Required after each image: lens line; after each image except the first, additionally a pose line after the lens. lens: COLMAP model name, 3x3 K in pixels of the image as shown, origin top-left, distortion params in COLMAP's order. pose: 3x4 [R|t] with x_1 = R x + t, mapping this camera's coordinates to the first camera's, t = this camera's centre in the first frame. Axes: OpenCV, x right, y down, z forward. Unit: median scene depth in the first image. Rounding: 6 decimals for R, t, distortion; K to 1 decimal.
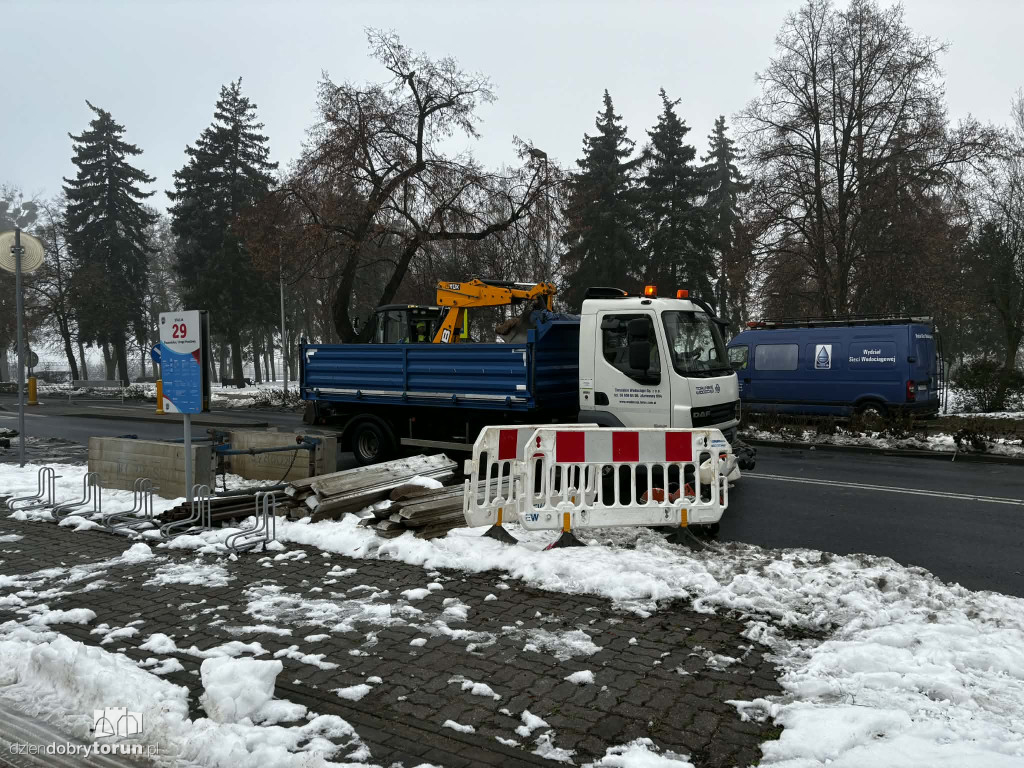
lens RADIAL K [[764.2, 0, 511.1], [0, 764.2, 379.6], [0, 0, 1]] dist [0.071192, -0.064262]
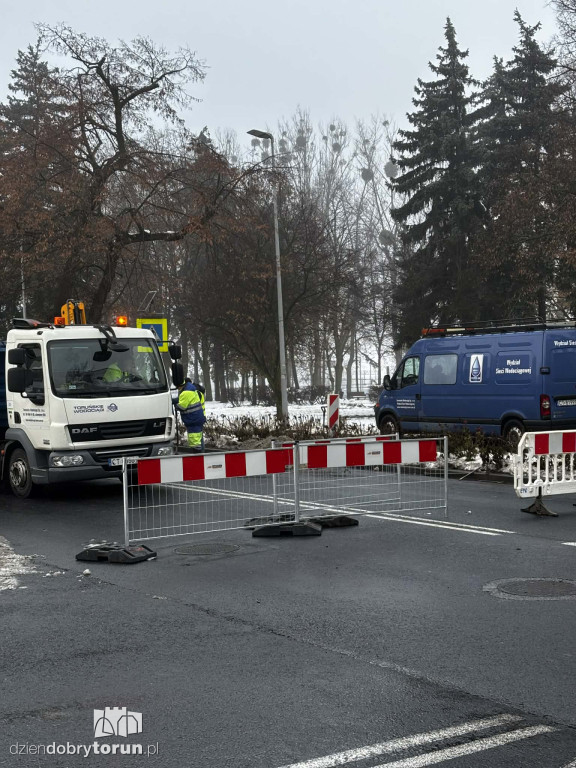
lens RADIAL K [[1131.3, 0, 305.2], [0, 1131.3, 392.4], [0, 0, 1]] dist [0.123230, 0.000000]
pose [[0.968038, -0.013079, -0.250463, 0.913753], [0.012725, 0.999914, -0.003036, -0.001701], [0.250481, -0.000248, 0.968121, -0.501340]]
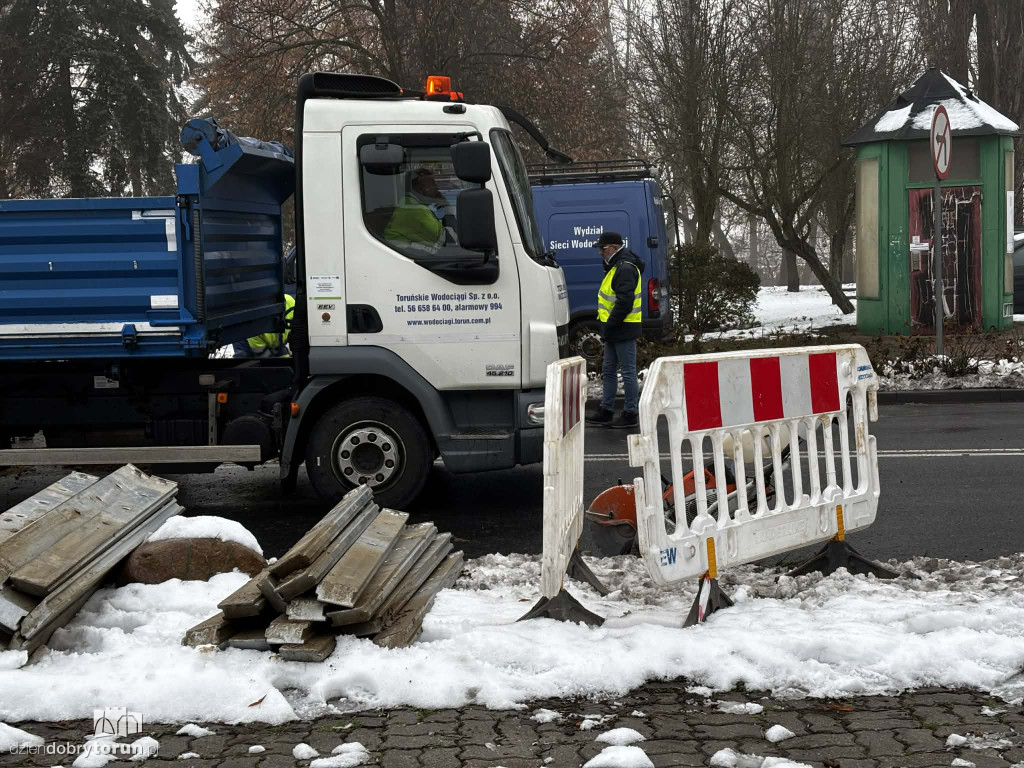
lens RADIAL K [[1539.1, 0, 517.5], [0, 1539.1, 374.9], [0, 0, 1]] dist [0.166018, 0.000000]
pose [[0.814450, -0.060978, 0.577020, -0.328951], [0.038493, 0.997950, 0.051128, 0.014243], [-0.578955, -0.019430, 0.815128, 0.184262]]
